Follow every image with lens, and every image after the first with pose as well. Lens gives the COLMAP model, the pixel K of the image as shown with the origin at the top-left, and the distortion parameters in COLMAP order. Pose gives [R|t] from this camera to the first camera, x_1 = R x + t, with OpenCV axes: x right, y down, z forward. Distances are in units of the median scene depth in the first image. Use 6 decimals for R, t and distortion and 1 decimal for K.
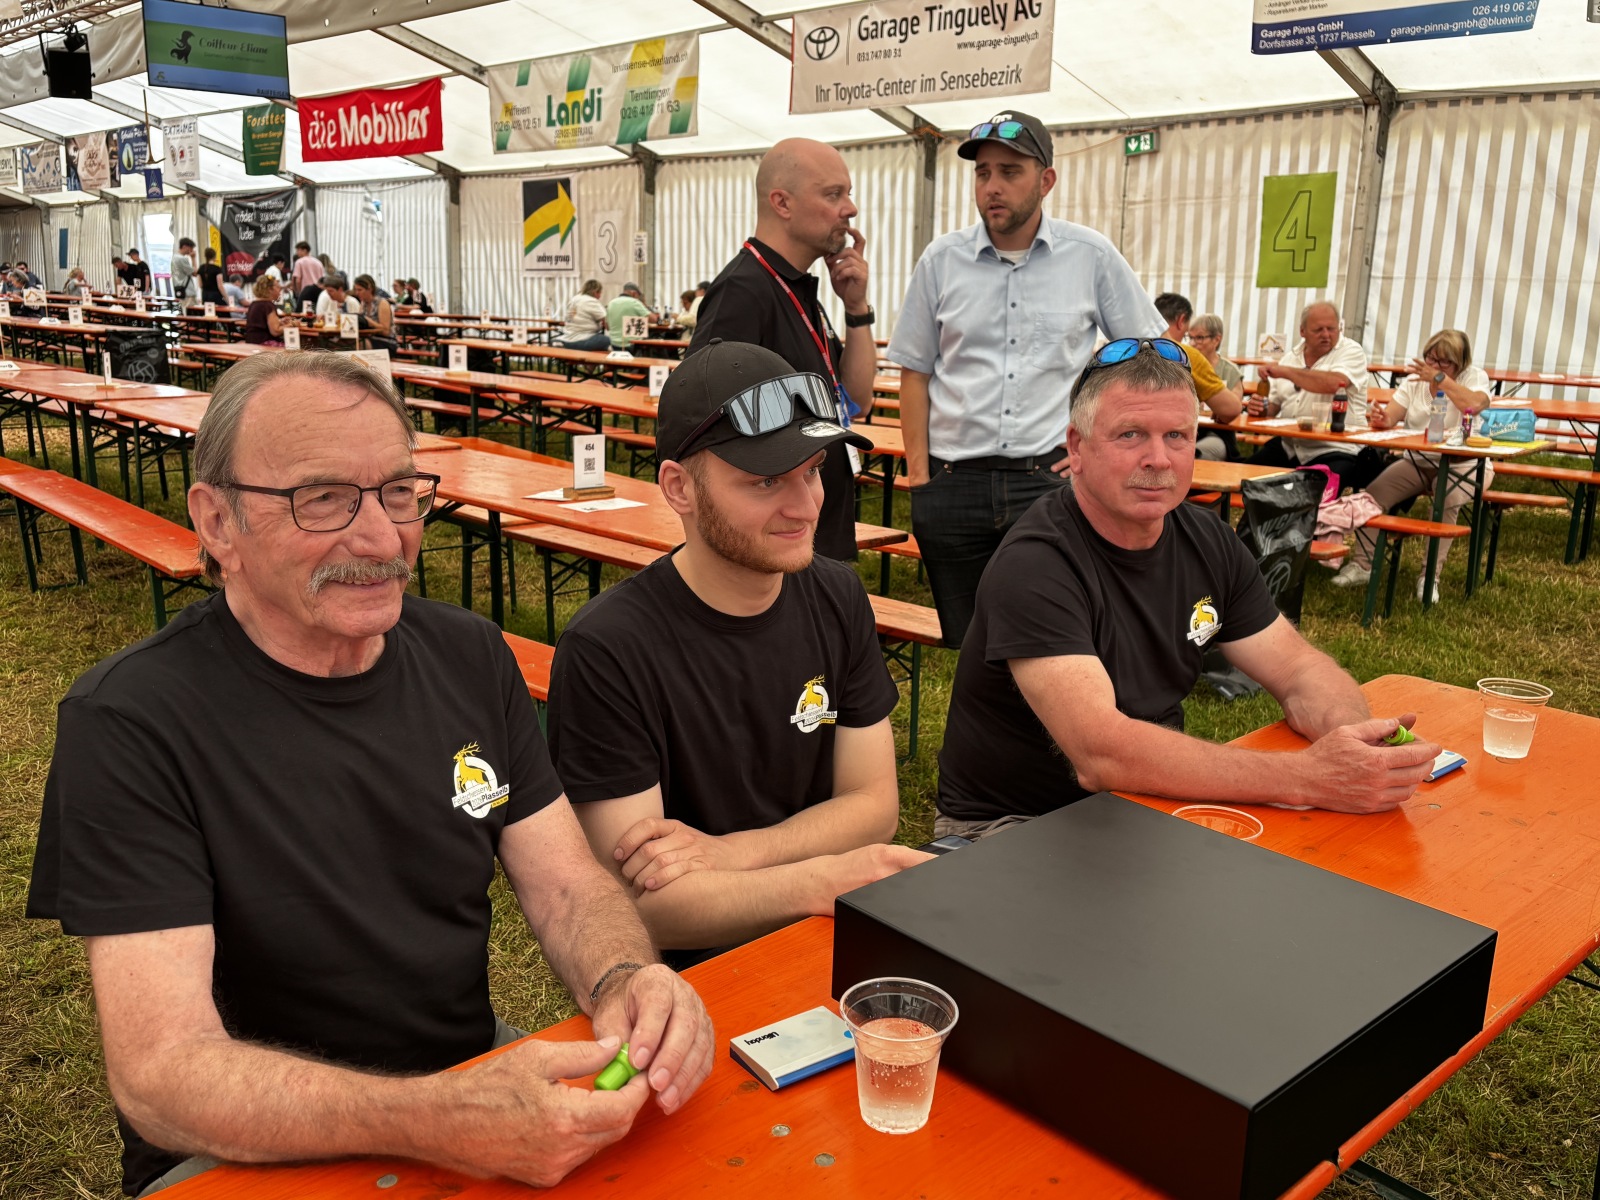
lens RADIAL K [[1391.6, 0, 800.0], [0, 1391.6, 600.0], [0, 0, 1]] dist [-0.022810, 0.168263]
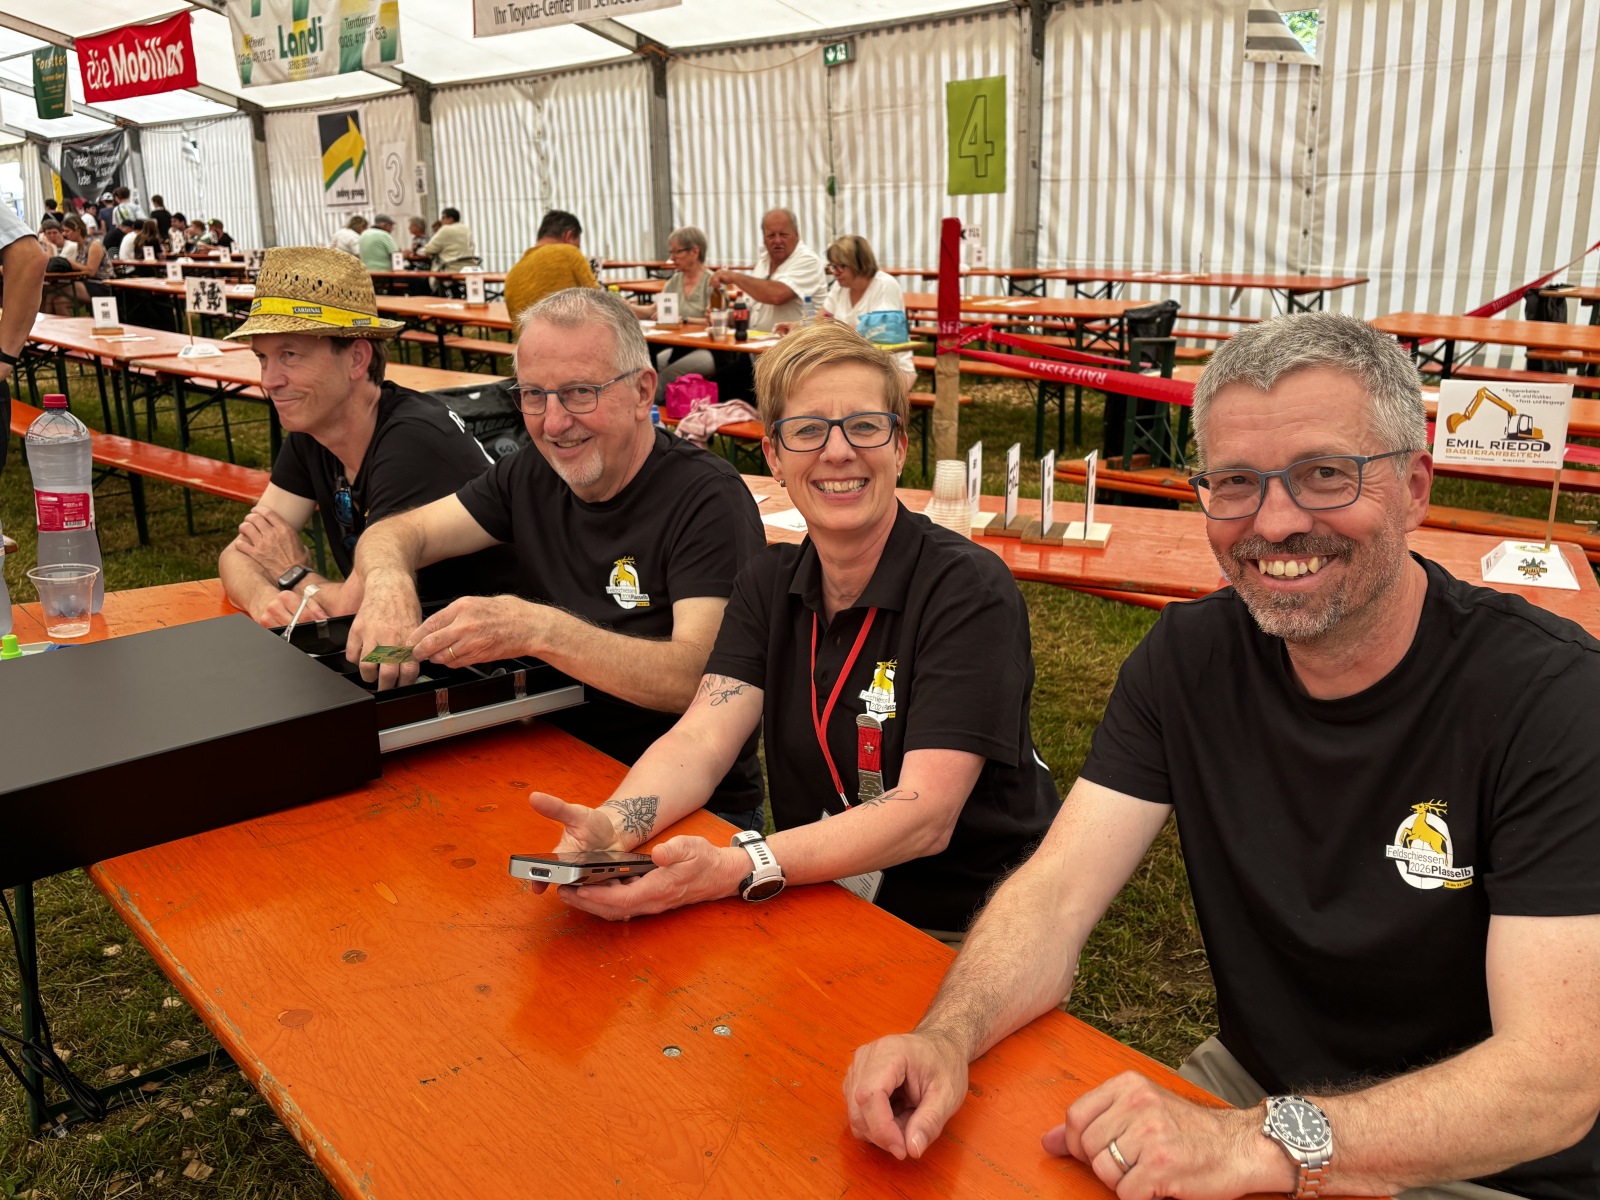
lens RADIAL K [[1393.8, 0, 792.8], [0, 1393.8, 563.9], [0, 0, 1]] dist [0.051099, 0.009720]
pose [[0.999080, -0.042687, -0.004134, 0.176027], [0.042781, 0.998741, 0.026195, 0.007121], [0.003011, -0.026348, 0.999648, -0.008634]]
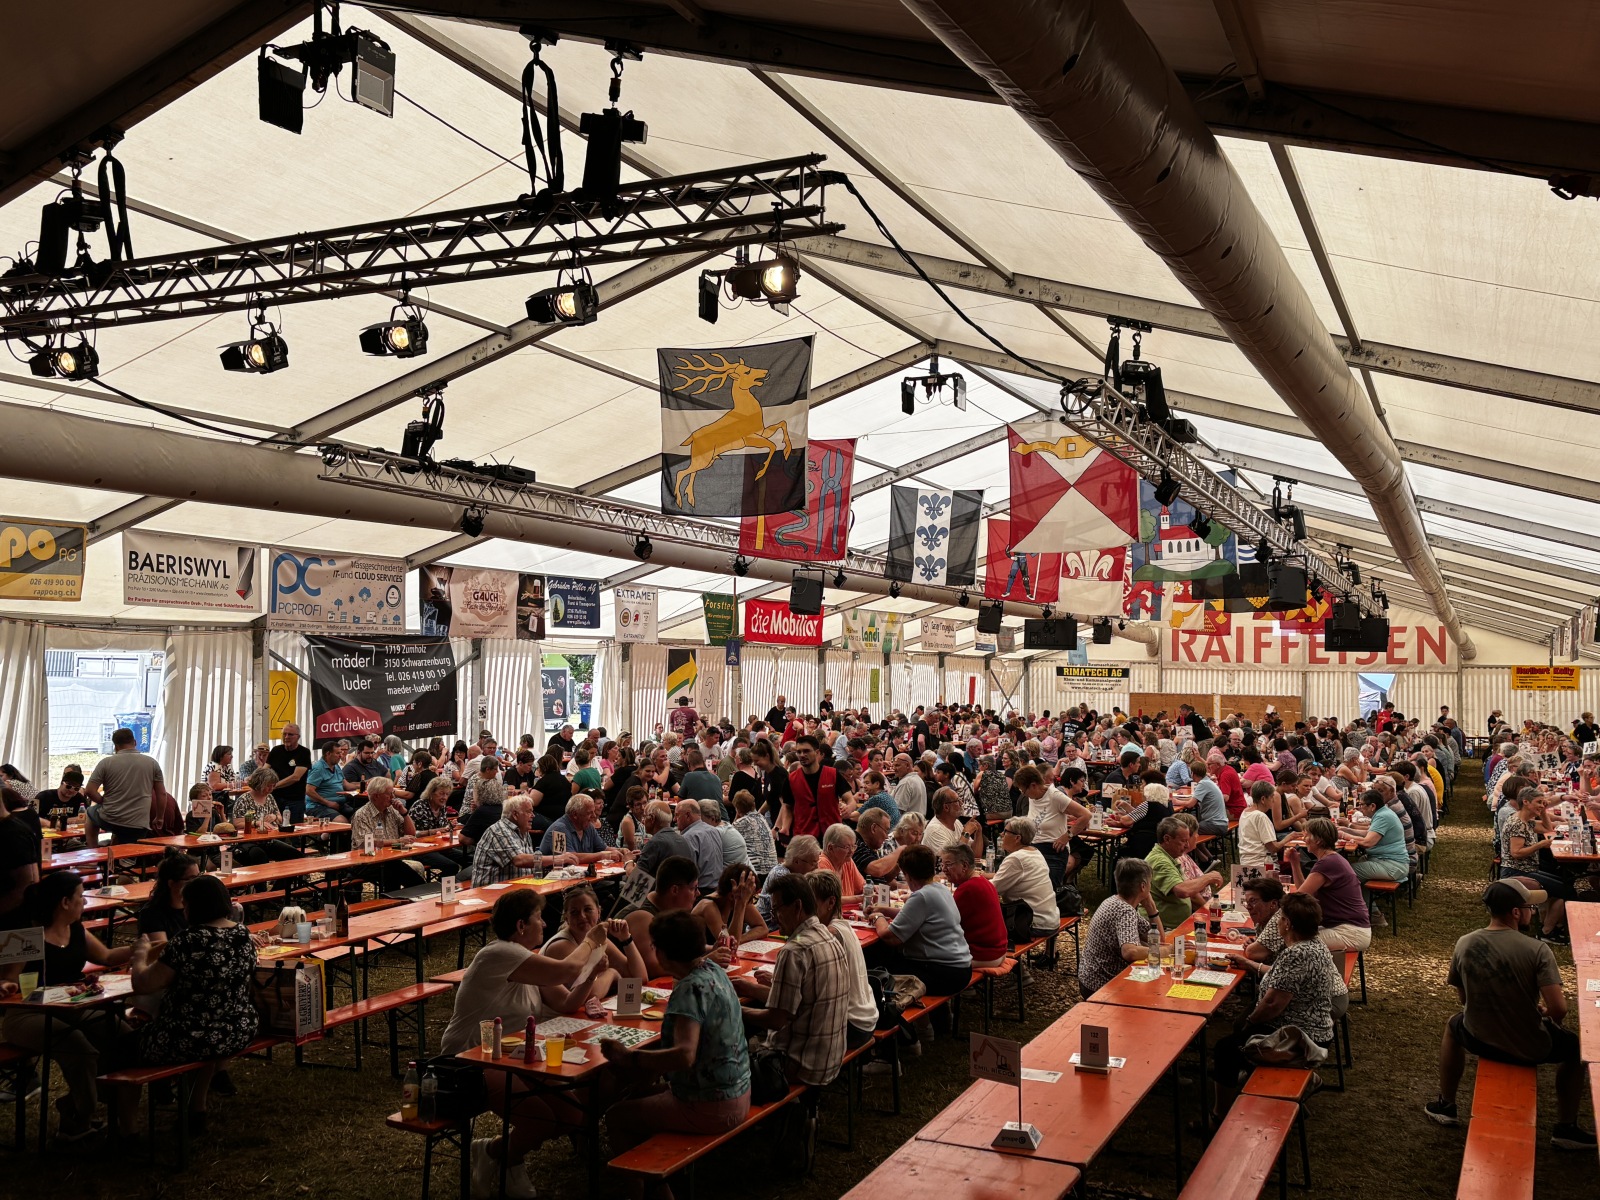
lens RADIAL K [[1460.3, 0, 800.0], [0, 1460.3, 600.0], [0, 0, 1]] dist [0.000229, -0.000051]
pose [[-0.381877, 0.022120, 0.923948, -2.275036], [0.192421, 0.979709, 0.056075, -0.563528], [-0.903960, 0.199200, -0.378385, 1.984394]]
